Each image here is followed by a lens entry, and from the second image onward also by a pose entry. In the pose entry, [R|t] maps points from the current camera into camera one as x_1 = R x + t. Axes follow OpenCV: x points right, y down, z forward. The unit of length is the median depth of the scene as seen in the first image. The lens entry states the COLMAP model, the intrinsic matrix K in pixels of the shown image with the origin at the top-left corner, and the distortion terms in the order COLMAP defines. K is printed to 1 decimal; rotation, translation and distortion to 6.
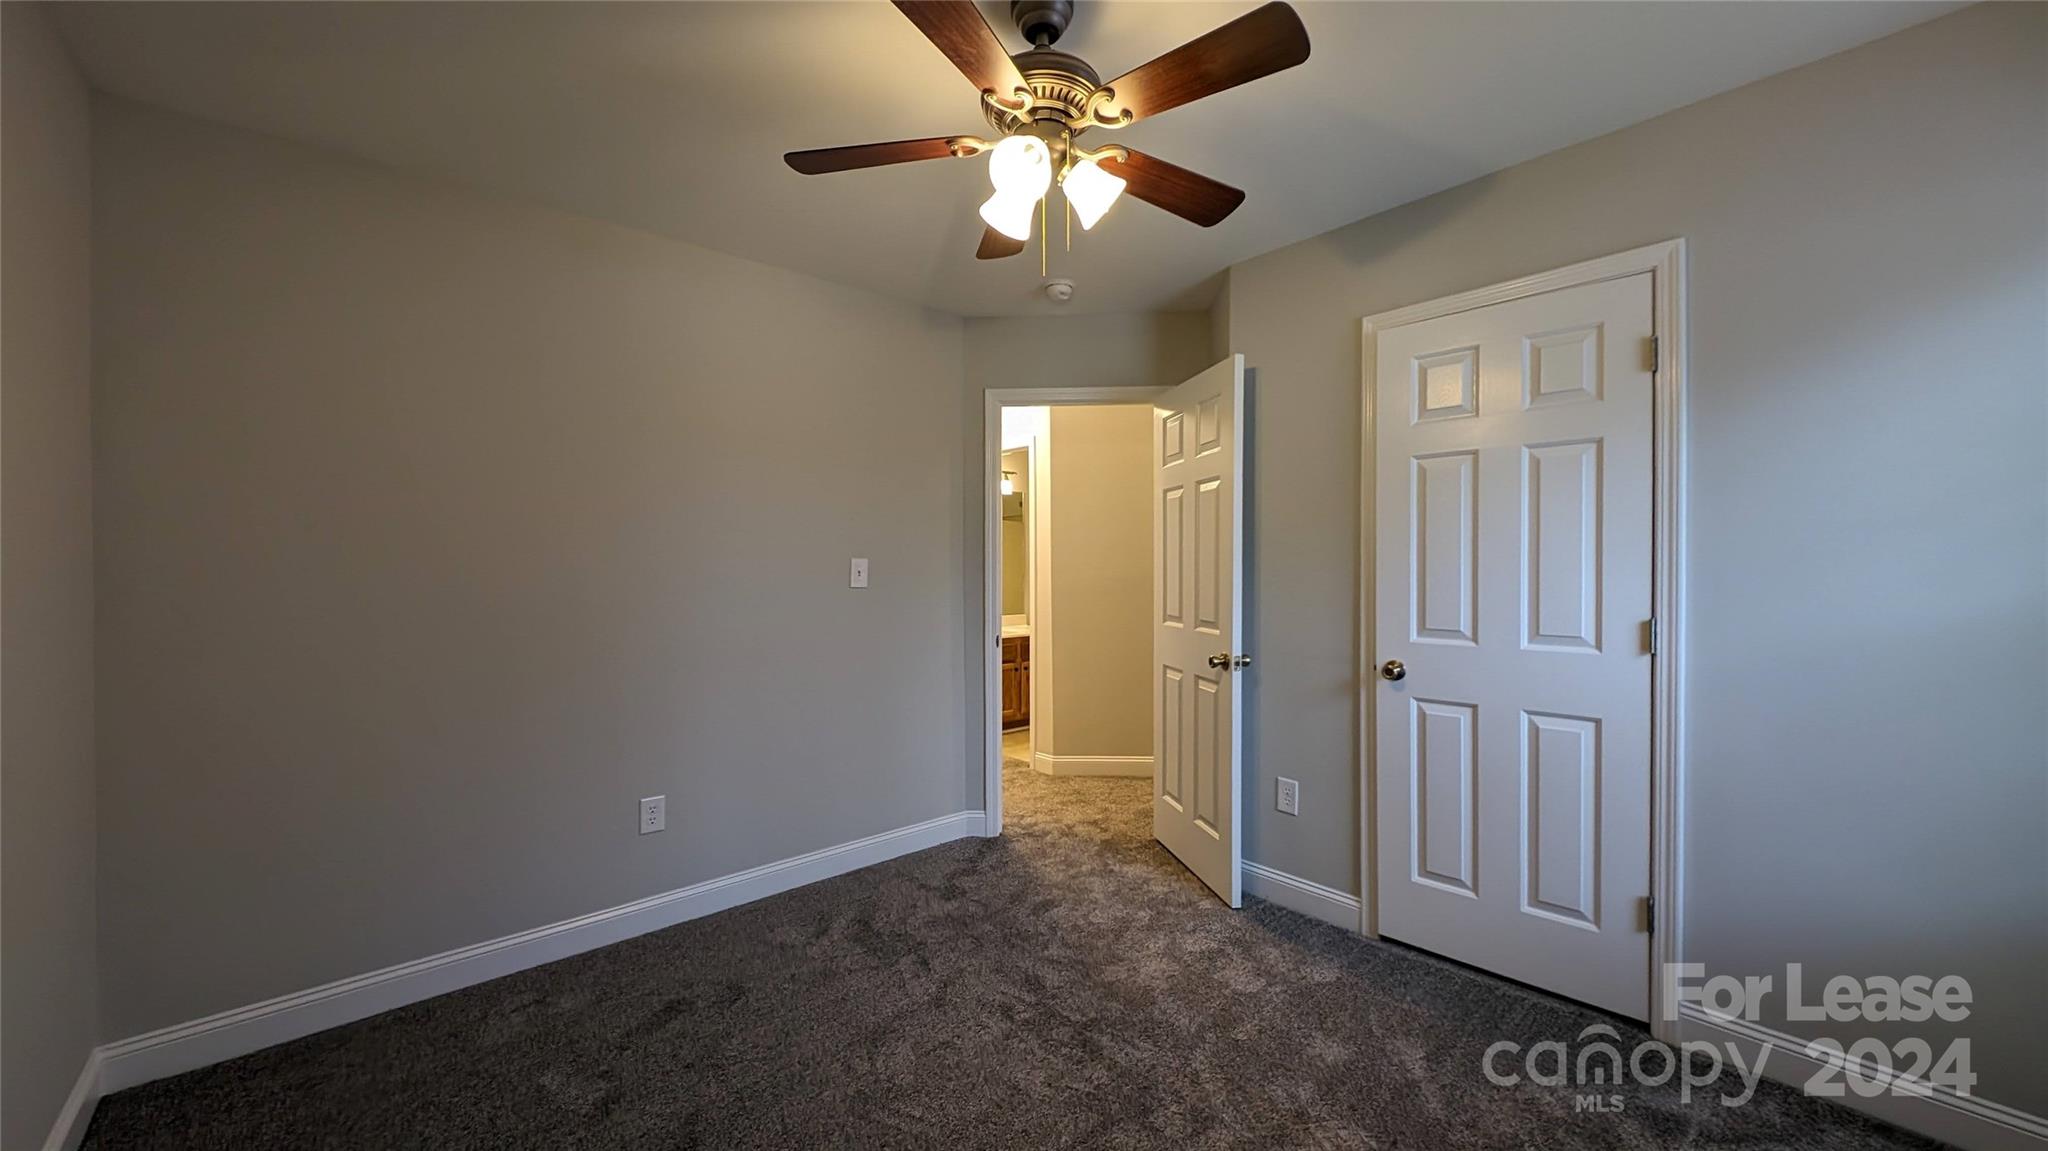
lens RADIAL K [[760.2, 0, 1027.9], [0, 760.2, 574.7], [0, 0, 1]] dist [0.012519, -0.006473]
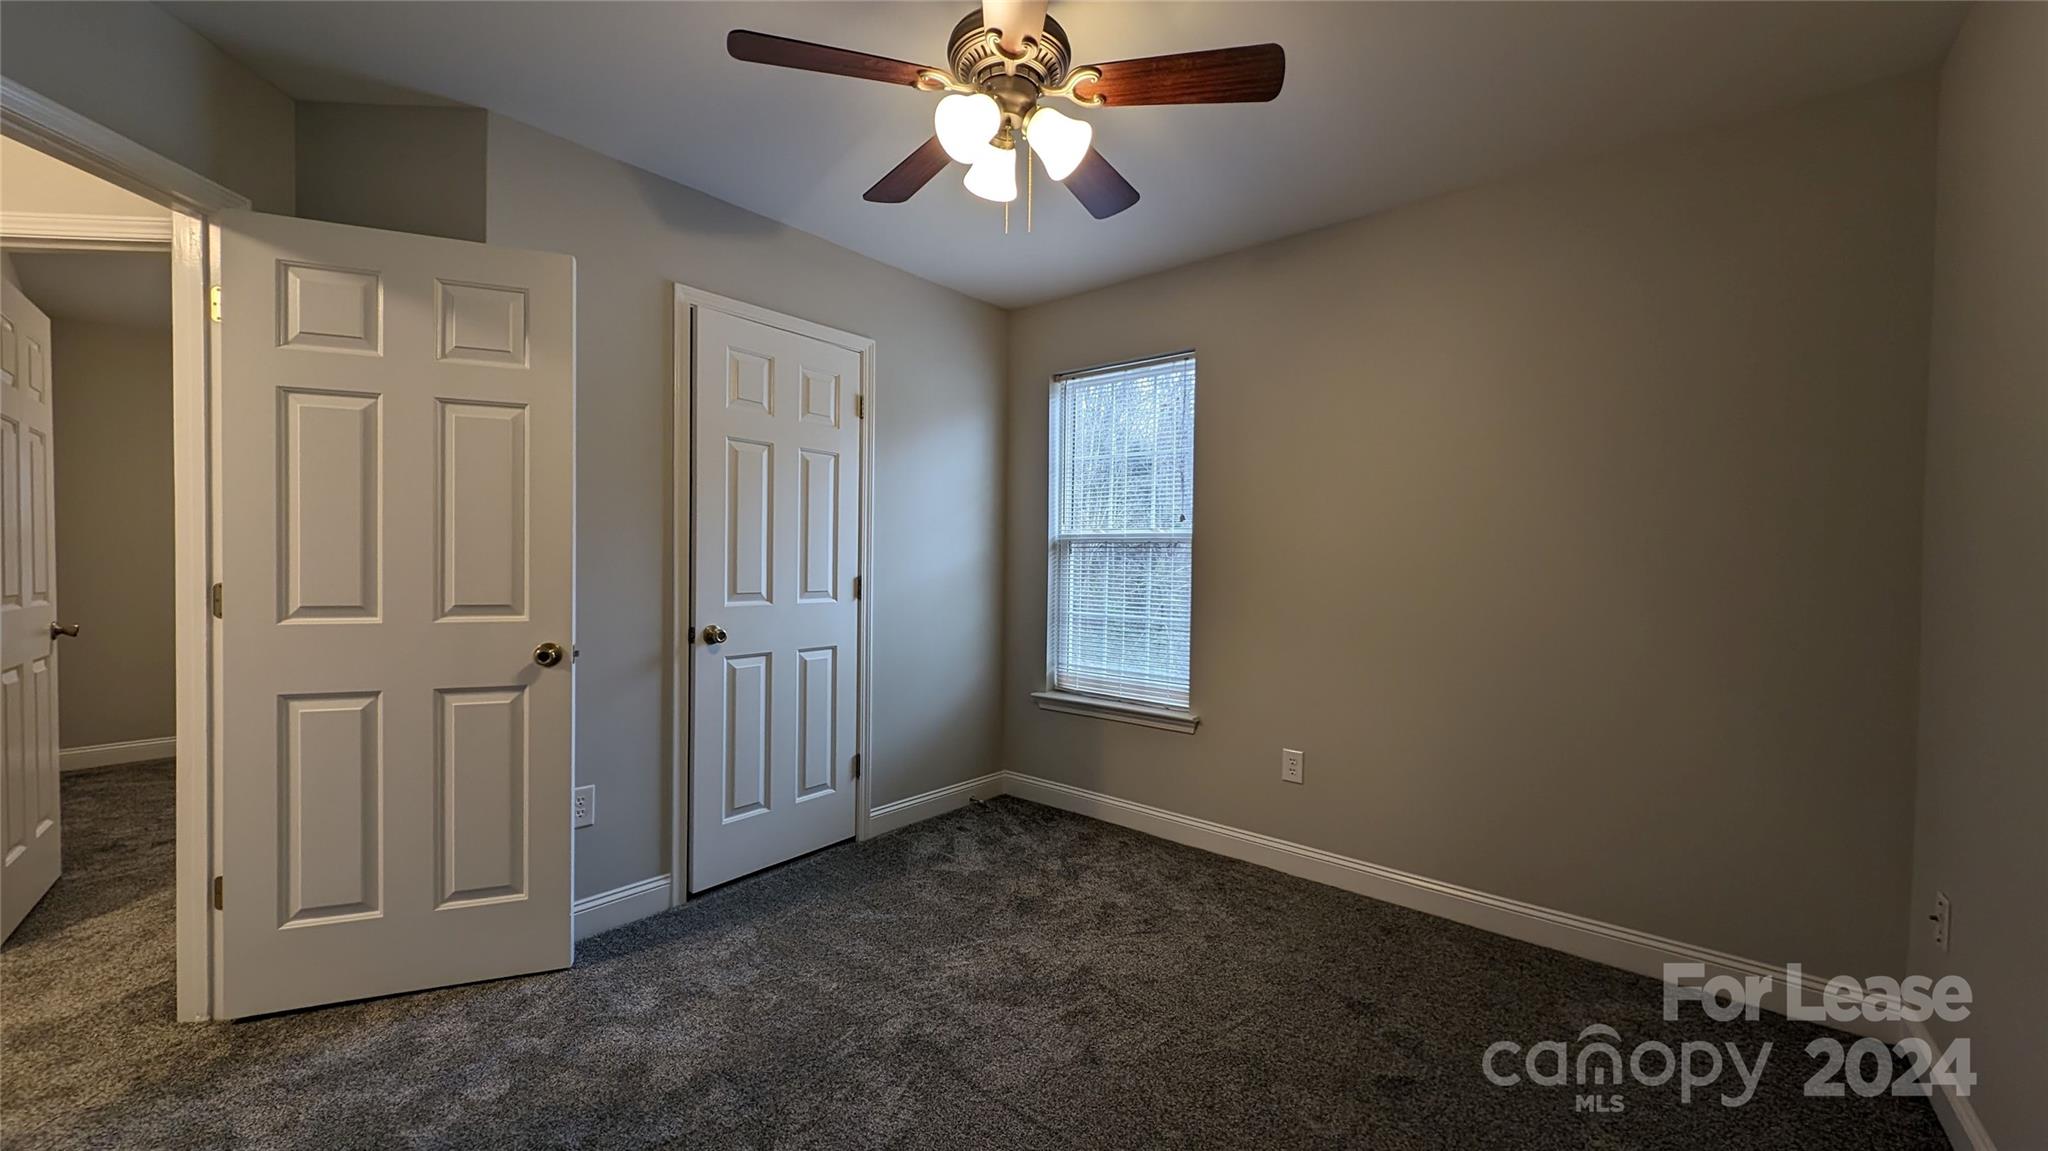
lens RADIAL K [[760.2, 0, 1027.9], [0, 760.2, 574.7], [0, 0, 1]] dist [0.012519, -0.006473]
pose [[-0.151928, -0.014432, 0.988286, -0.645966], [-0.000402, 0.999894, 0.014540, 0.026873], [-0.988391, 0.001812, -0.151918, 0.743476]]
